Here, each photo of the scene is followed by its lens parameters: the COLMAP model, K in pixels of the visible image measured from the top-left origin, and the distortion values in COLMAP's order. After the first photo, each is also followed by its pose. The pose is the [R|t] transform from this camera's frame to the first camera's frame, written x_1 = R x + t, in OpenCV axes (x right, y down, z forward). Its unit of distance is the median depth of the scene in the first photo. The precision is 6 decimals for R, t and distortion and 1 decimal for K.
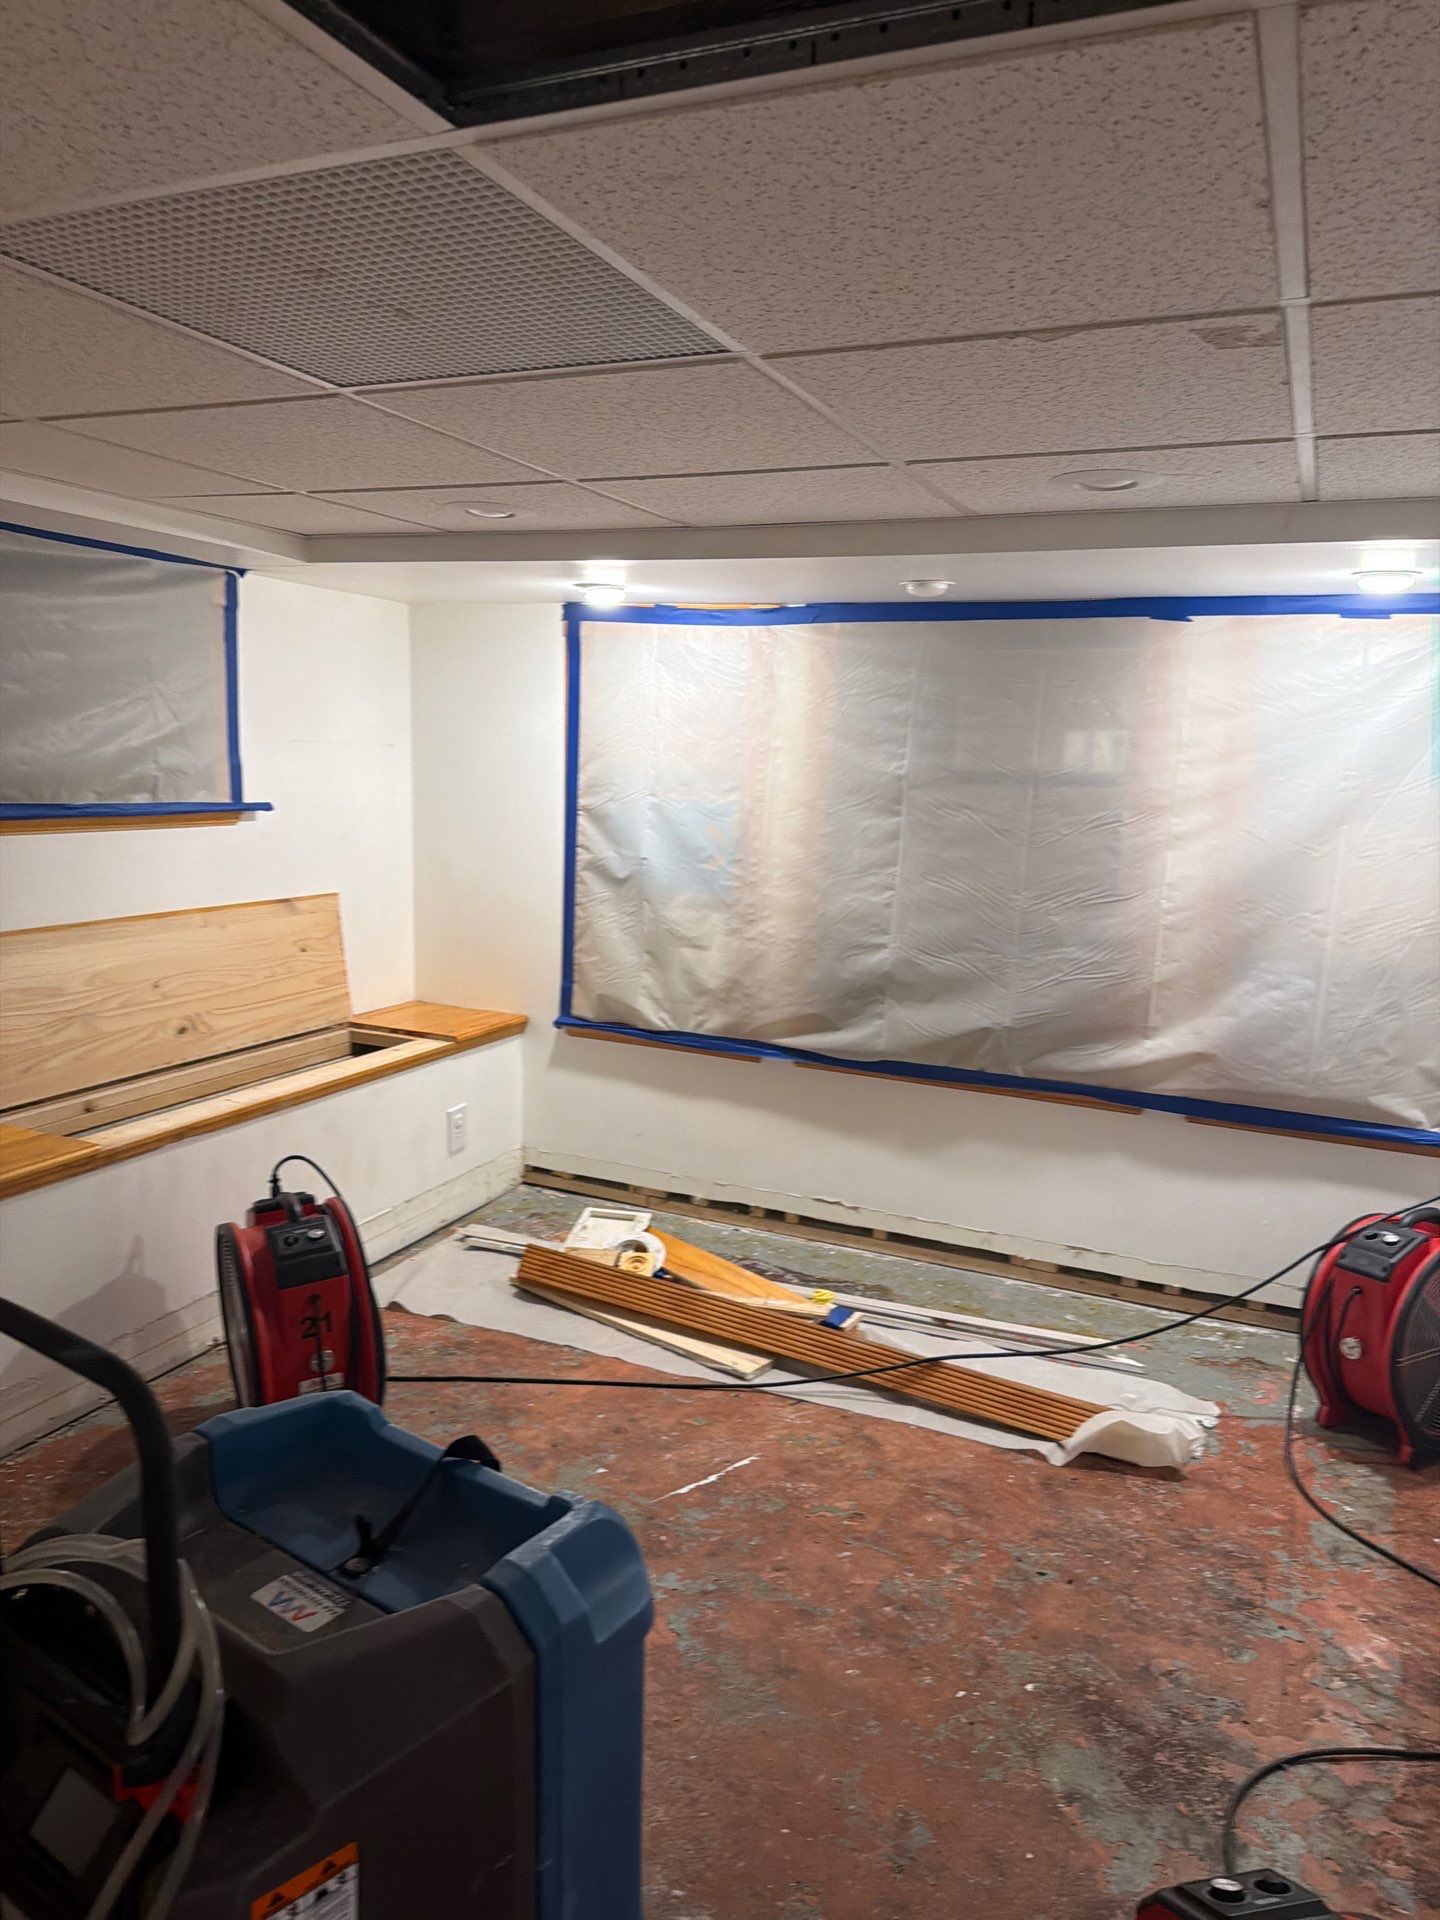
lens RADIAL K [[1343.4, 0, 723.6], [0, 1343.4, 971.2], [0, 0, 1]] dist [0.094255, -0.138258]
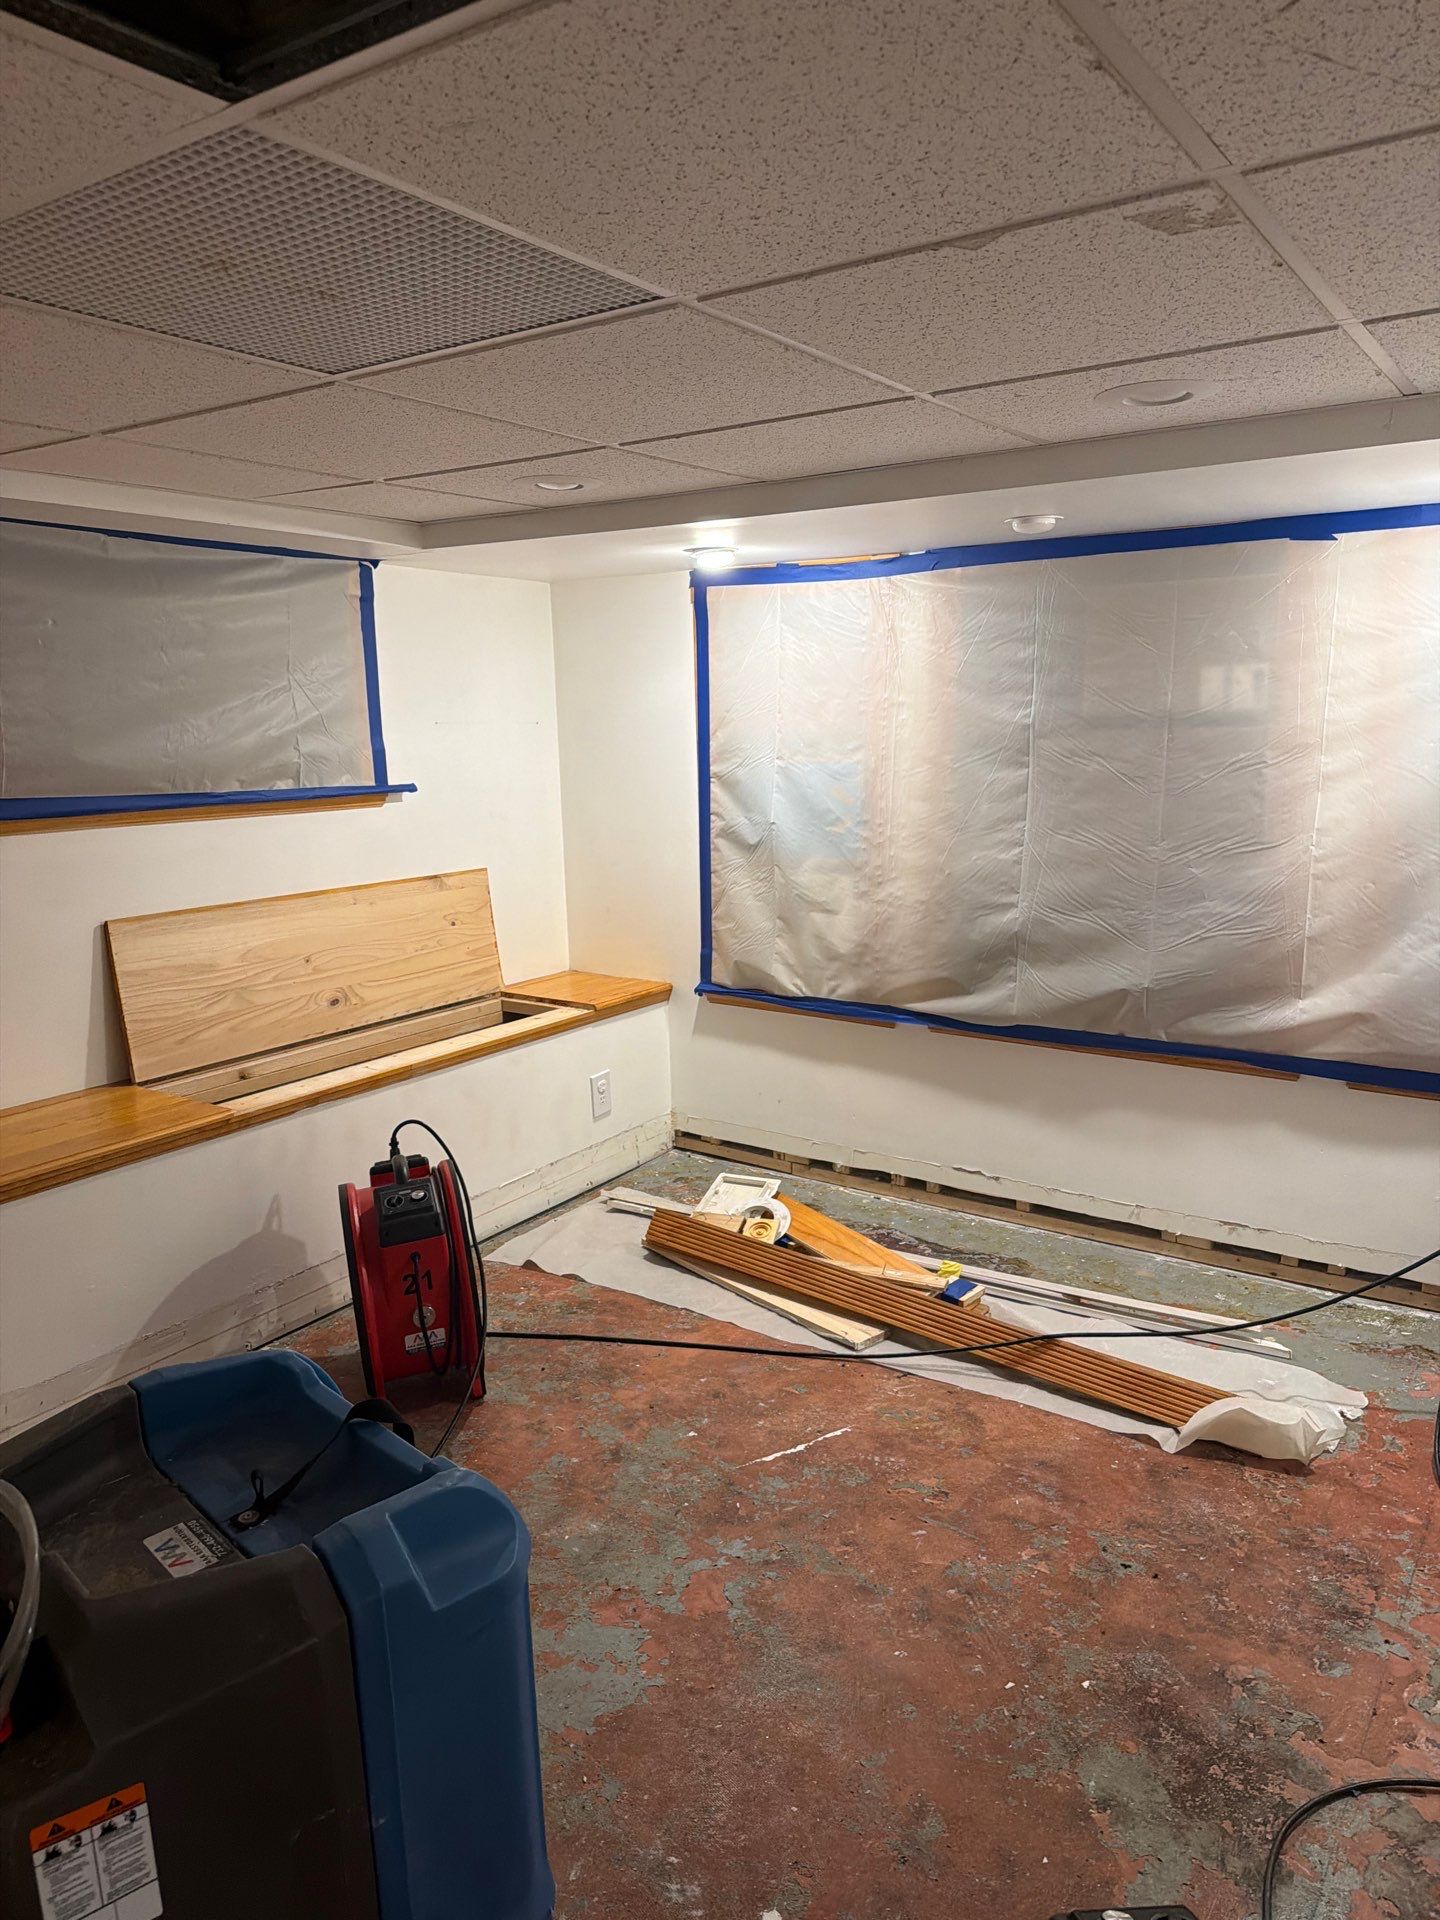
lens RADIAL K [[1342.7, 0, 718.0], [0, 1342.7, 967.6], [0, 0, 1]] dist [0.089102, -0.115928]
pose [[0.981852, -0.017242, -0.188865, 0.100729], [0.021593, 0.999546, 0.021004, 0.000918], [0.188418, -0.024701, 0.981778, 0.020341]]
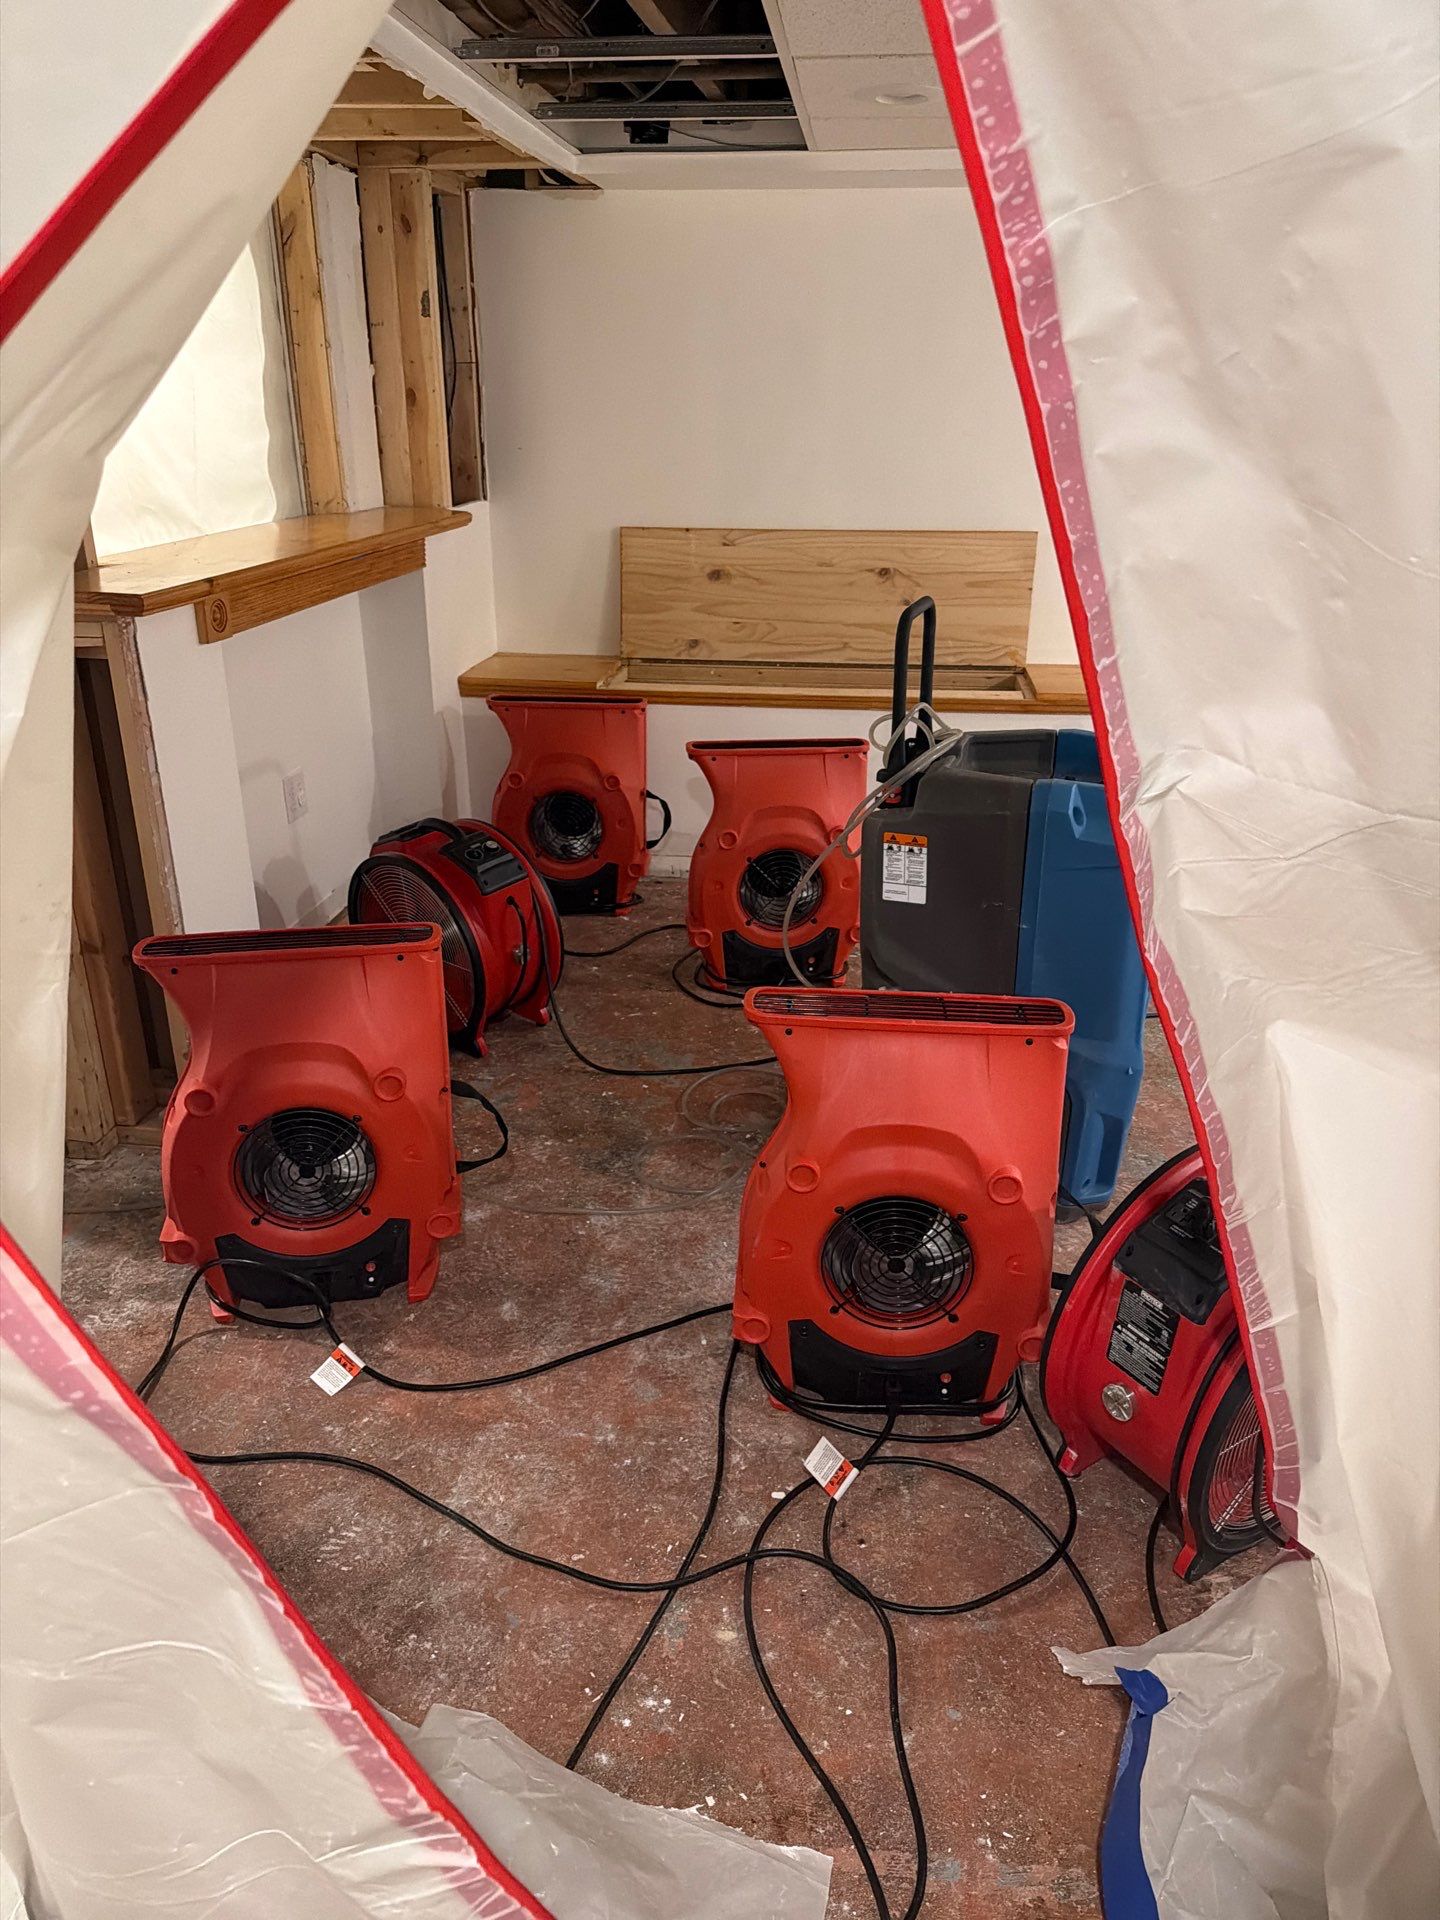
lens RADIAL K [[1356.5, 0, 708.9], [0, 1356.5, 985.3], [0, 0, 1]] dist [0.145324, -0.272658]
pose [[0.301917, 0.345533, -0.888511, 0.504308], [-0.146460, 0.937752, 0.314915, 0.052314], [0.942017, 0.035053, 0.333730, -0.041979]]
